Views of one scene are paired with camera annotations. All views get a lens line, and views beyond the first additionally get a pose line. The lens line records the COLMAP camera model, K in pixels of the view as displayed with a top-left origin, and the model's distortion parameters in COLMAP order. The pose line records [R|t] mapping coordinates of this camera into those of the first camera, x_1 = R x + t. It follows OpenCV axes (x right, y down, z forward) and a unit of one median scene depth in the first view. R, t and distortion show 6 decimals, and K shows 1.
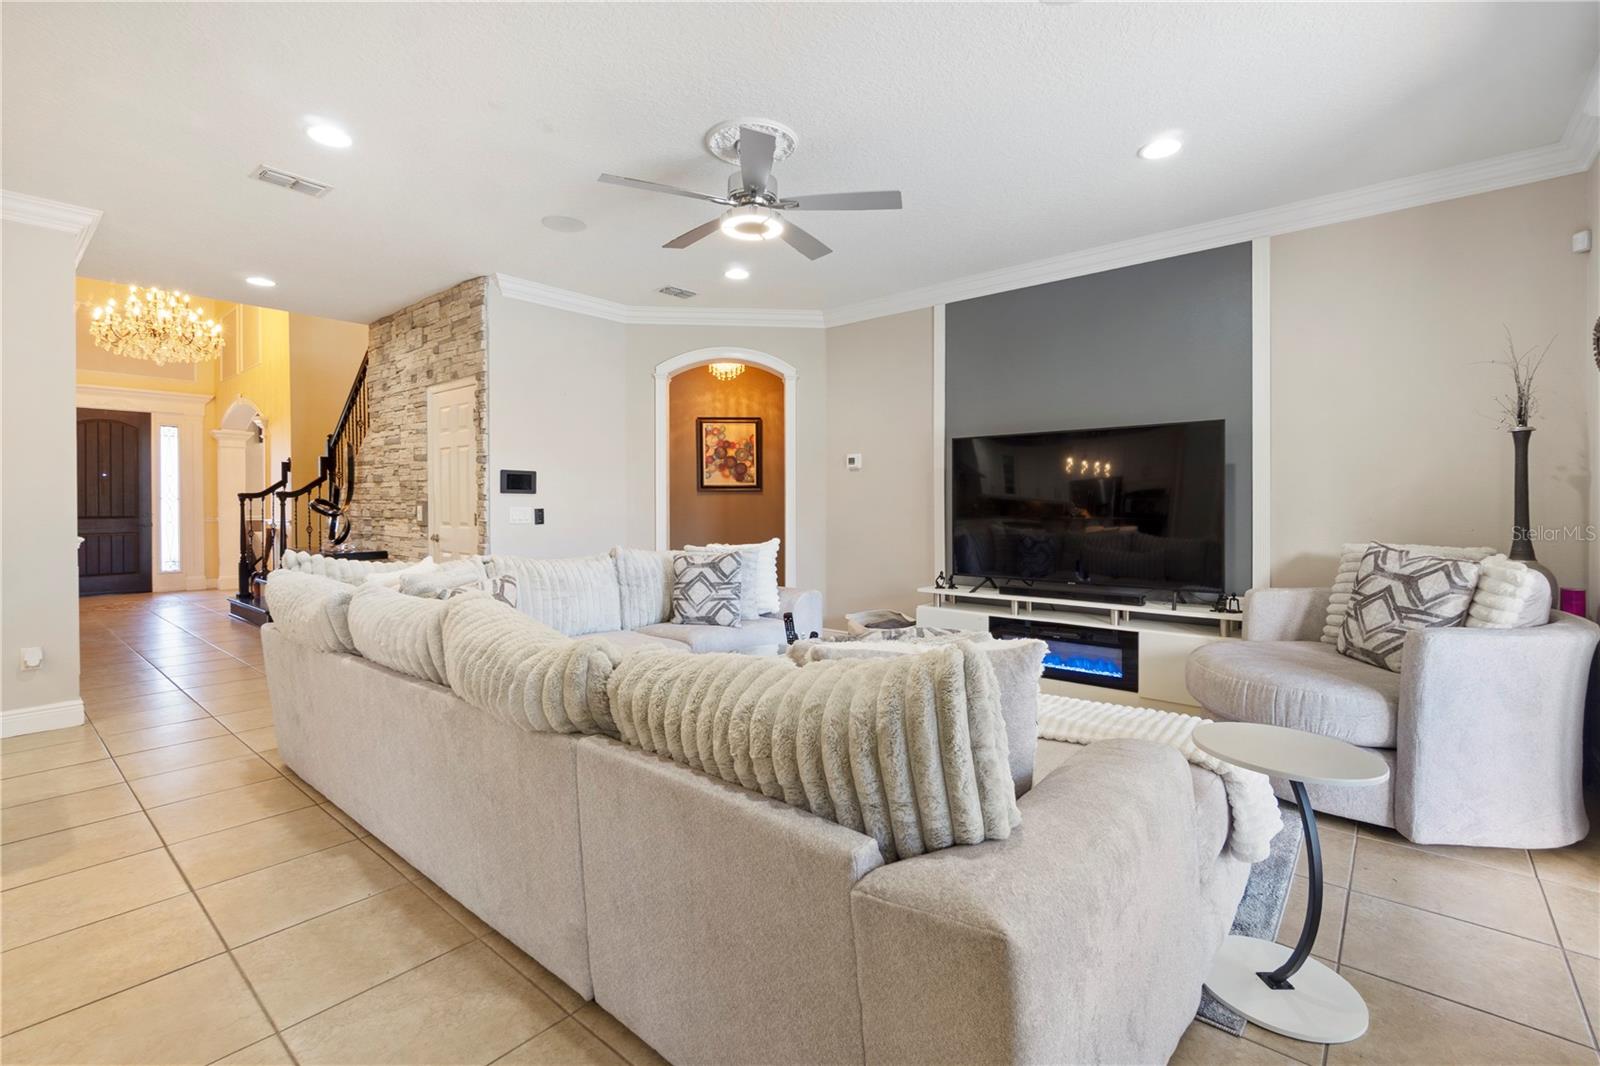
lens RADIAL K [[706.9, 0, 823.0], [0, 706.9, 508.1], [0, 0, 1]] dist [-0.001799, -0.000398]
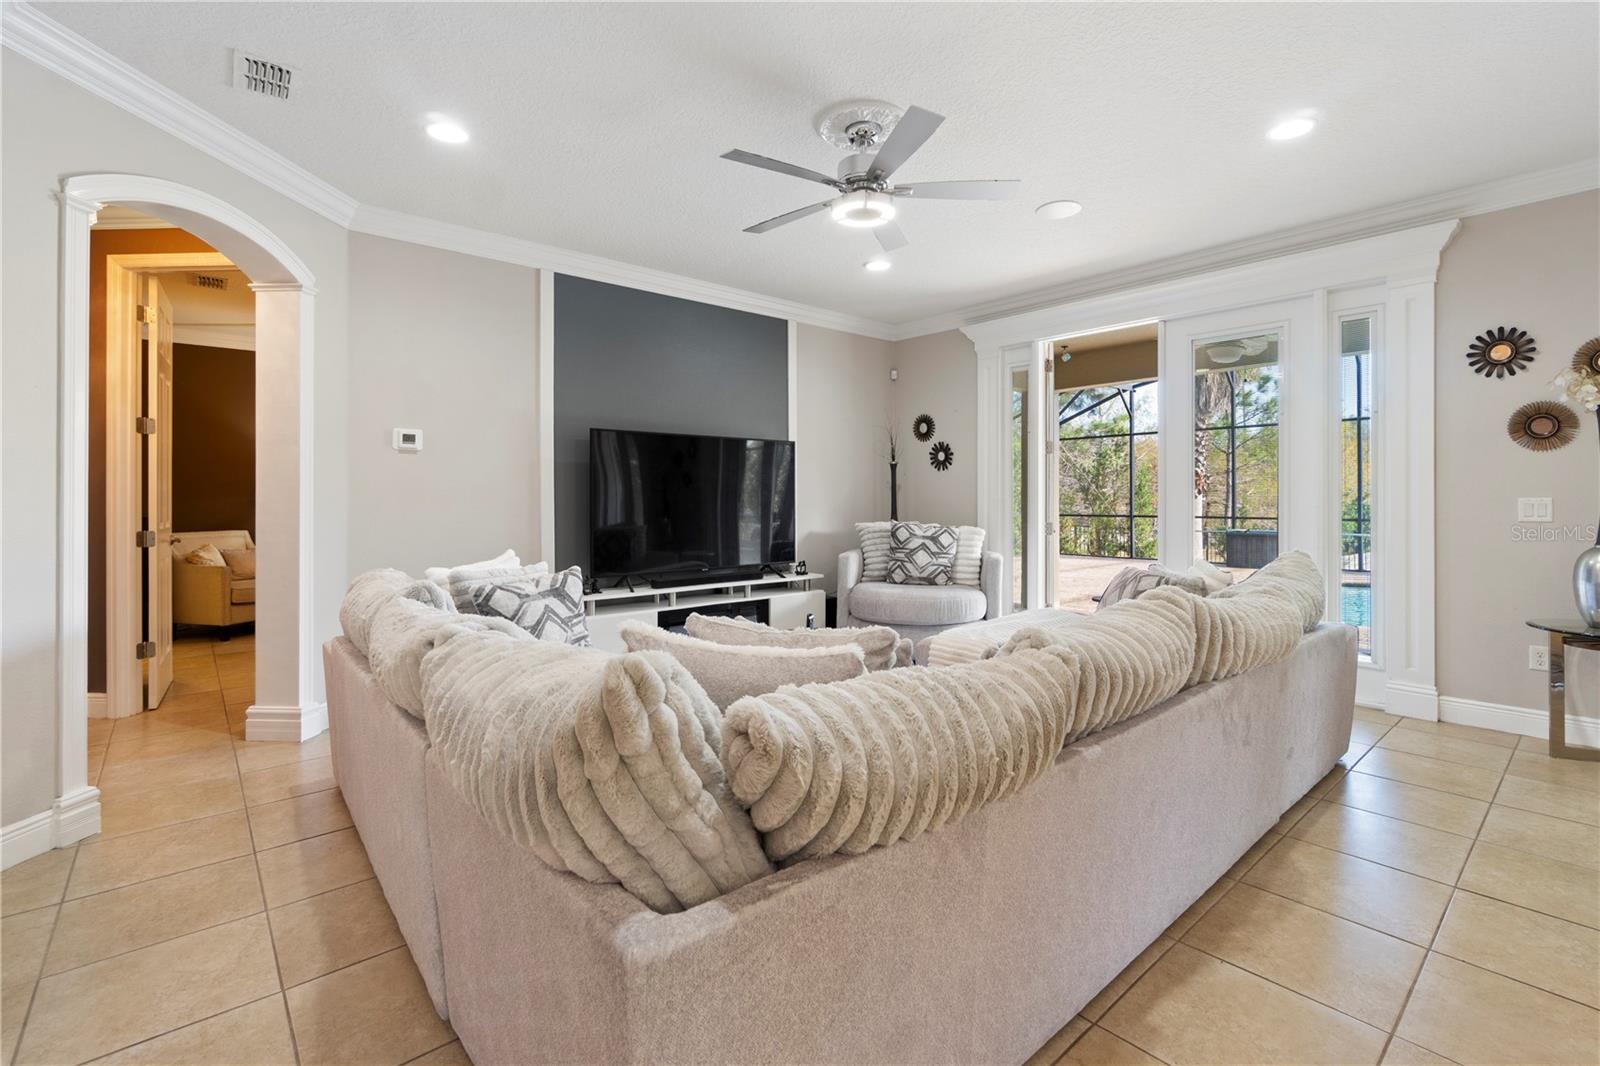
lens RADIAL K [[716.1, 0, 799.5], [0, 716.1, 490.6], [0, 0, 1]] dist [-0.002603, -0.000202]
pose [[0.174866, 0.014340, 0.984488, -0.739115], [0.008948, 0.999829, -0.016153, -0.000833], [-0.984552, 0.011634, 0.174708, 0.629354]]
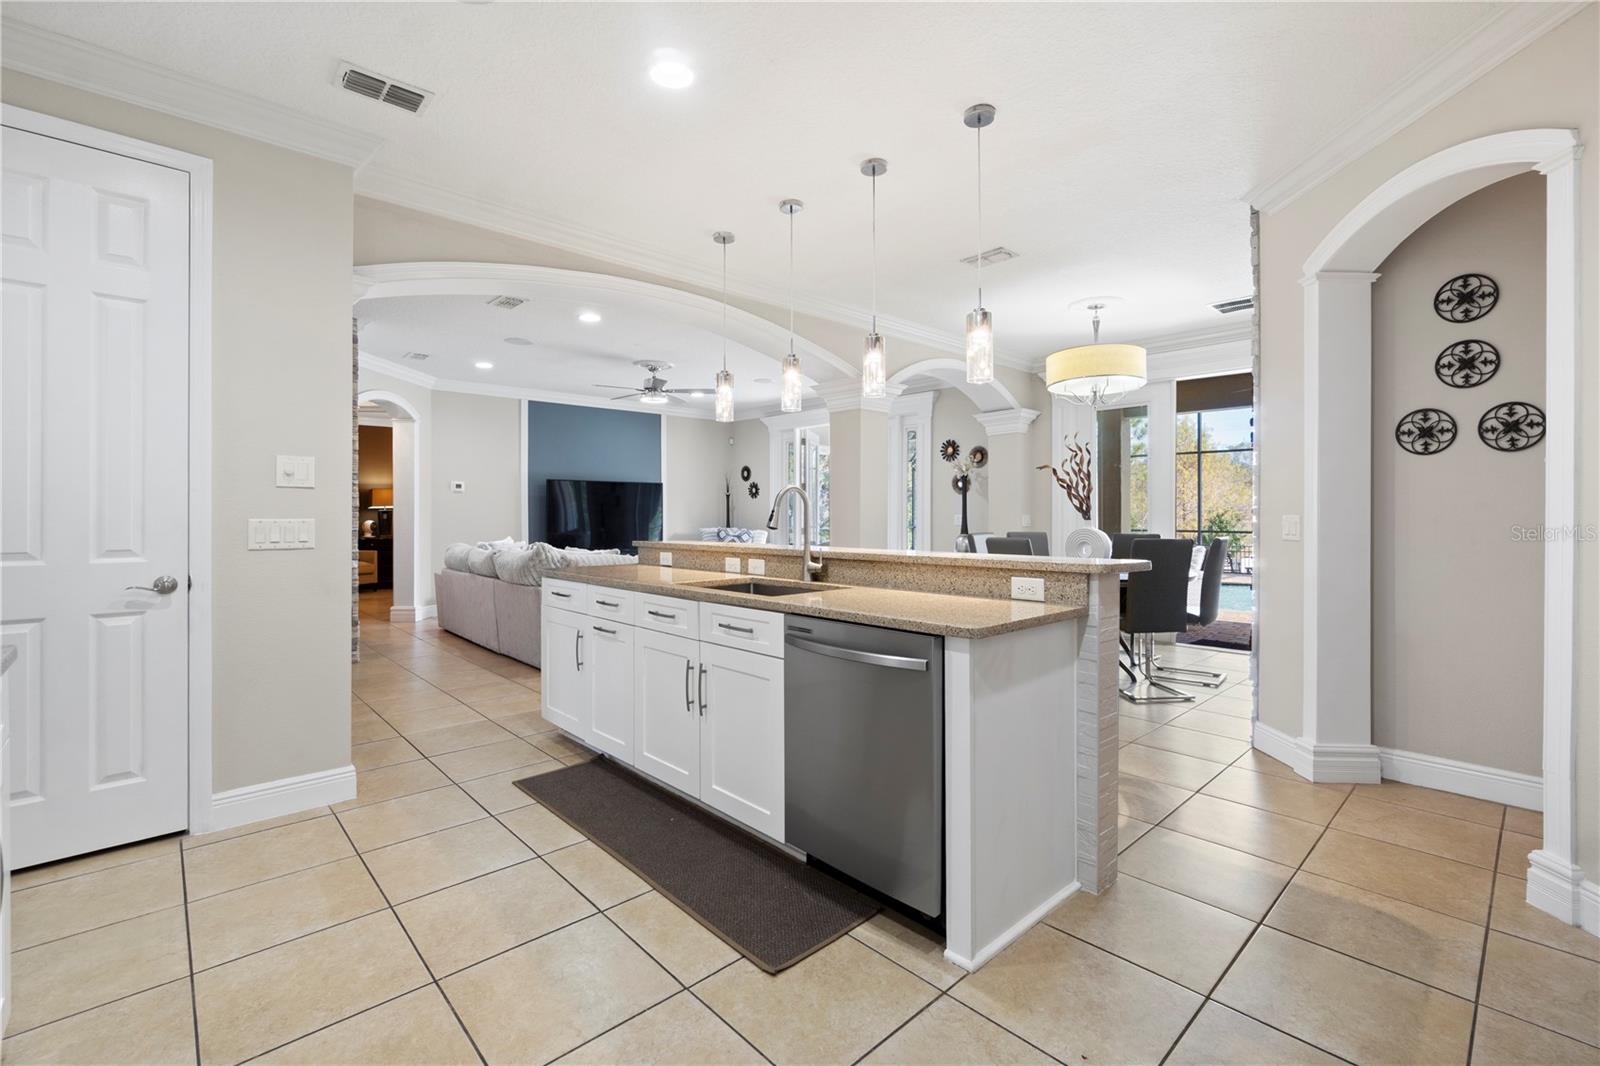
lens RADIAL K [[695.0, 0, 795.1], [0, 695.0, 513.2], [0, 0, 1]] dist [-0.000873, -0.000073]
pose [[0.140272, 0.005234, 0.990099, -1.627077], [0.008616, 0.999942, -0.006506, 0.006123], [-0.990075, 0.009443, 0.140219, 0.134251]]
